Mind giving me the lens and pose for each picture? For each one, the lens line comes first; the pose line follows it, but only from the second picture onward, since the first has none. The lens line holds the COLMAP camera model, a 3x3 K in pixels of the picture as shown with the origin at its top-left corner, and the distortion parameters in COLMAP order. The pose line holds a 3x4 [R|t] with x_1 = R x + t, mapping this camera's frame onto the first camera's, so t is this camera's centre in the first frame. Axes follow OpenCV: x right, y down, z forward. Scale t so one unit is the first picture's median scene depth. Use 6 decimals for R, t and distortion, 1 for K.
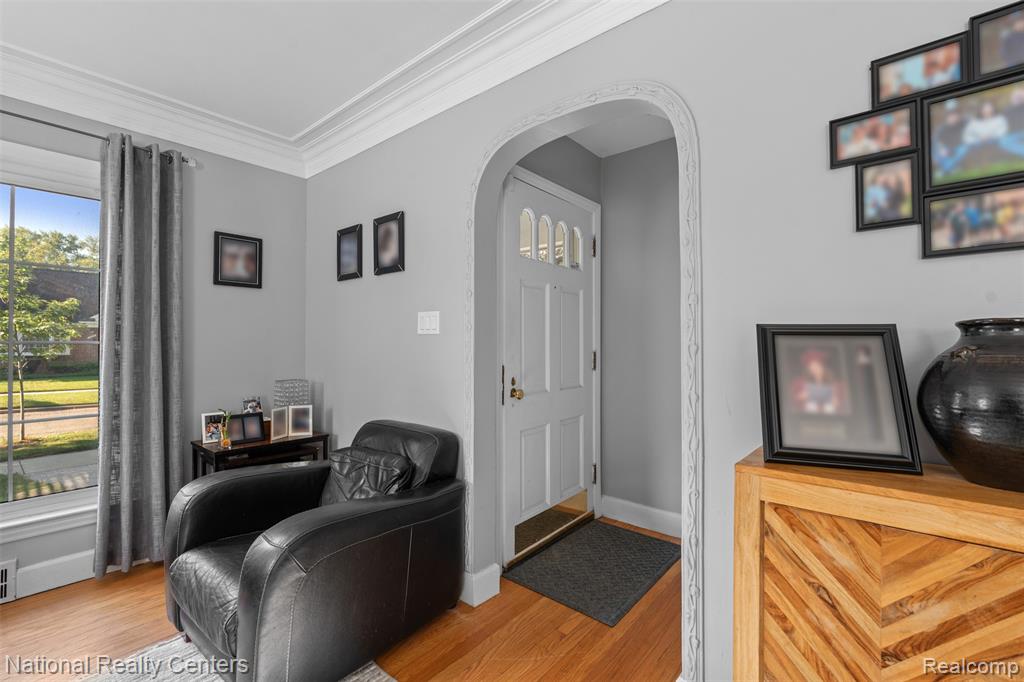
lens RADIAL K [[456.7, 0, 511.9], [0, 456.7, 338.6], [0, 0, 1]] dist [-0.001567, -0.000841]
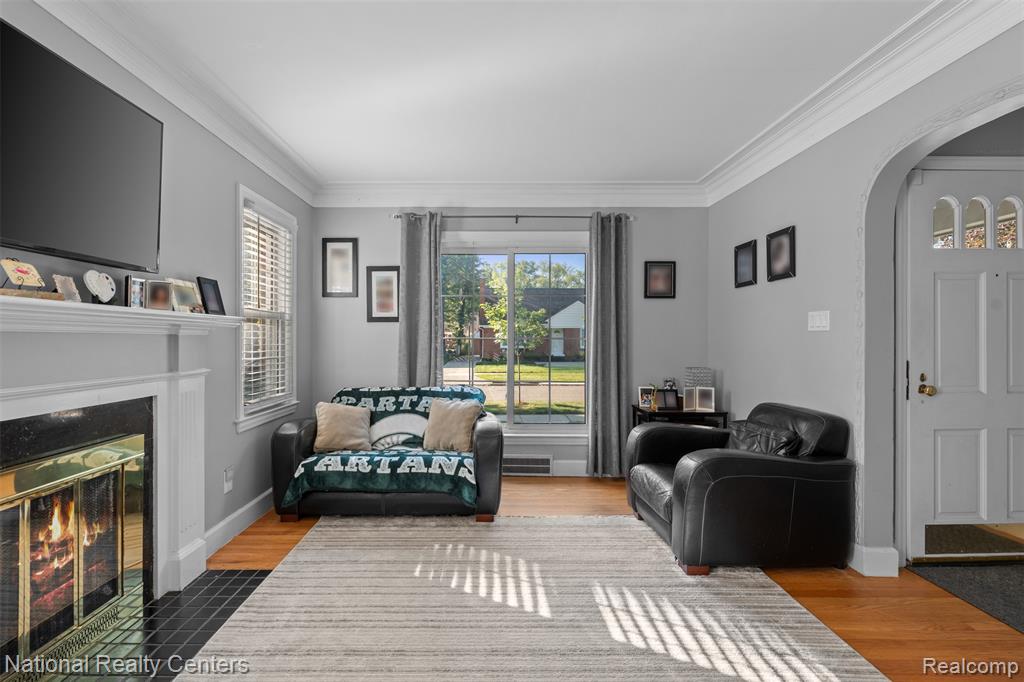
lens RADIAL K [[456.7, 0, 496.1], [0, 456.7, 341.4], [0, 0, 1]] dist [-0.001567, -0.000841]
pose [[0.660980, 0.002848, -0.750398, 0.135104], [0.006069, 0.999940, 0.009142, 0.001522], [0.750379, -0.010597, 0.660923, -0.346926]]
